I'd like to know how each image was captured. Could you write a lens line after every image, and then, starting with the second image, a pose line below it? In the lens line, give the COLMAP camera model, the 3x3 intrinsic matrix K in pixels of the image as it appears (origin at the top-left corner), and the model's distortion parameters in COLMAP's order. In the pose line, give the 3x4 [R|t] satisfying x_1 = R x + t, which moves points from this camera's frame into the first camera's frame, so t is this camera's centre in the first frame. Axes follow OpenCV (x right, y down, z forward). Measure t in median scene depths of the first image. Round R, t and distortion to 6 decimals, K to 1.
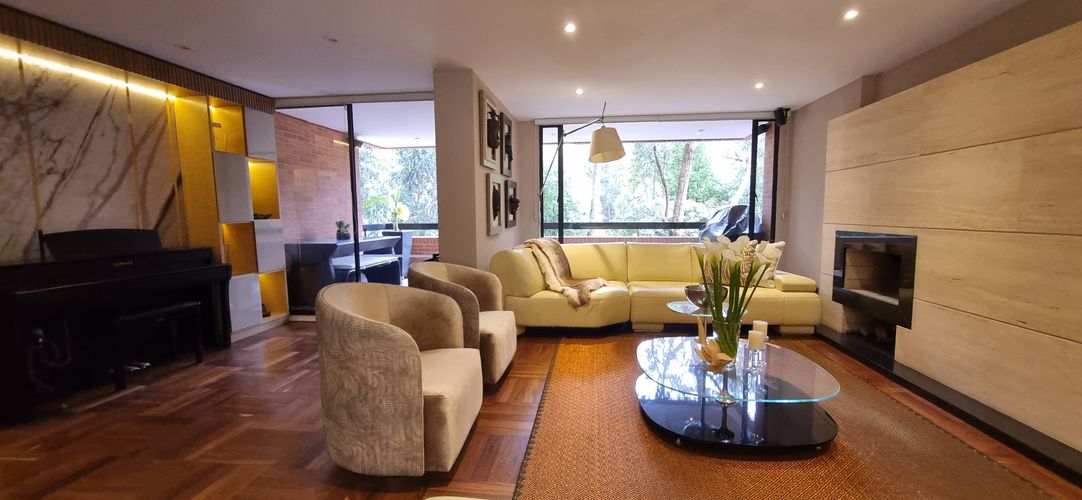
lens RADIAL K [[428.4, 0, 546.9], [0, 428.4, 253.6], [0, 0, 1]] dist [0.001995, -0.000407]
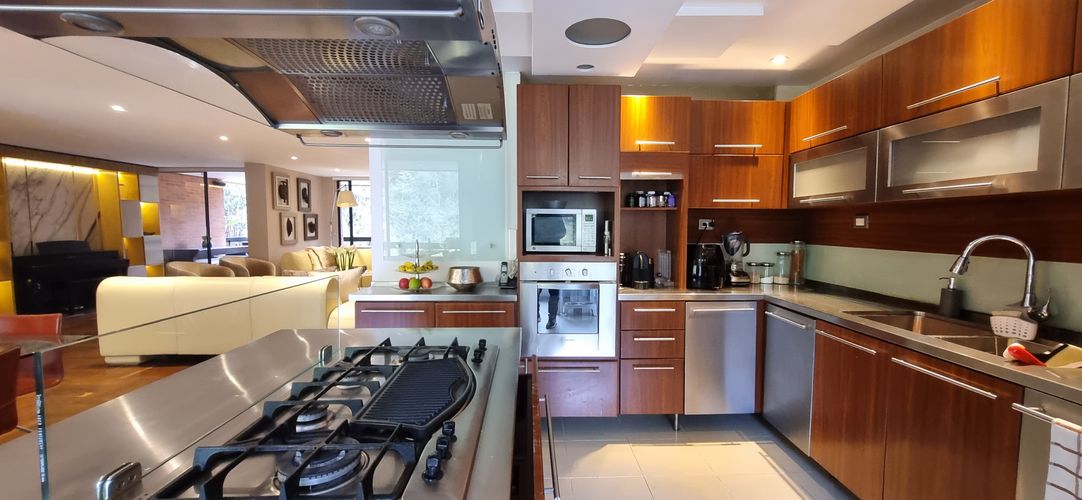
lens RADIAL K [[428.4, 0, 546.9], [0, 428.4, 253.6], [0, 0, 1]] dist [0.001995, -0.000407]
pose [[0.988378, -0.000332, 0.152019, 0.886949], [0.004589, 0.999607, -0.027649, 0.066721], [-0.151950, 0.028026, 0.987991, -1.280178]]
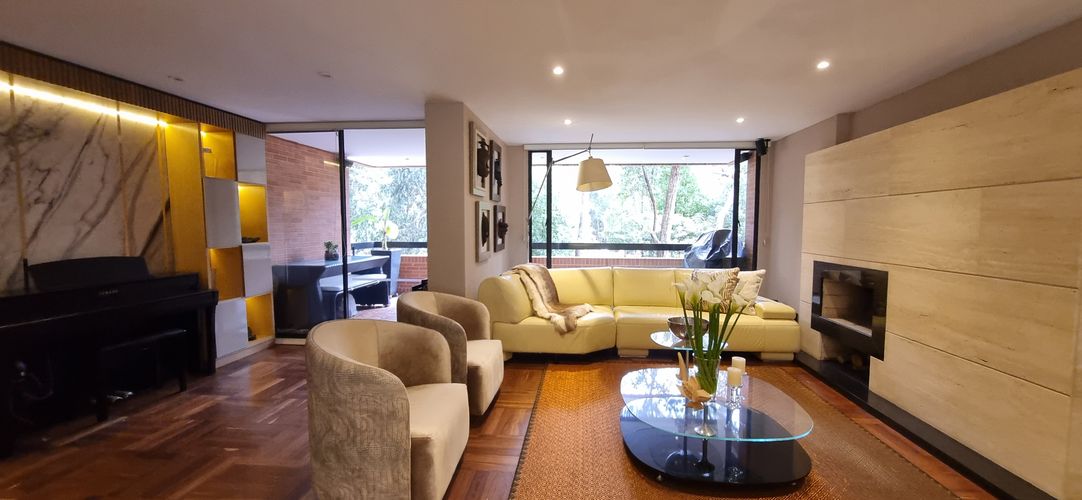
lens RADIAL K [[428.4, 0, 546.9], [0, 428.4, 253.6], [0, 0, 1]] dist [0.001995, -0.000407]
pose [[0.999637, 0.008665, 0.025516, 0.003402], [-0.008003, 0.999632, -0.025929, -0.044000], [-0.025731, 0.025715, 0.999338, -0.022115]]
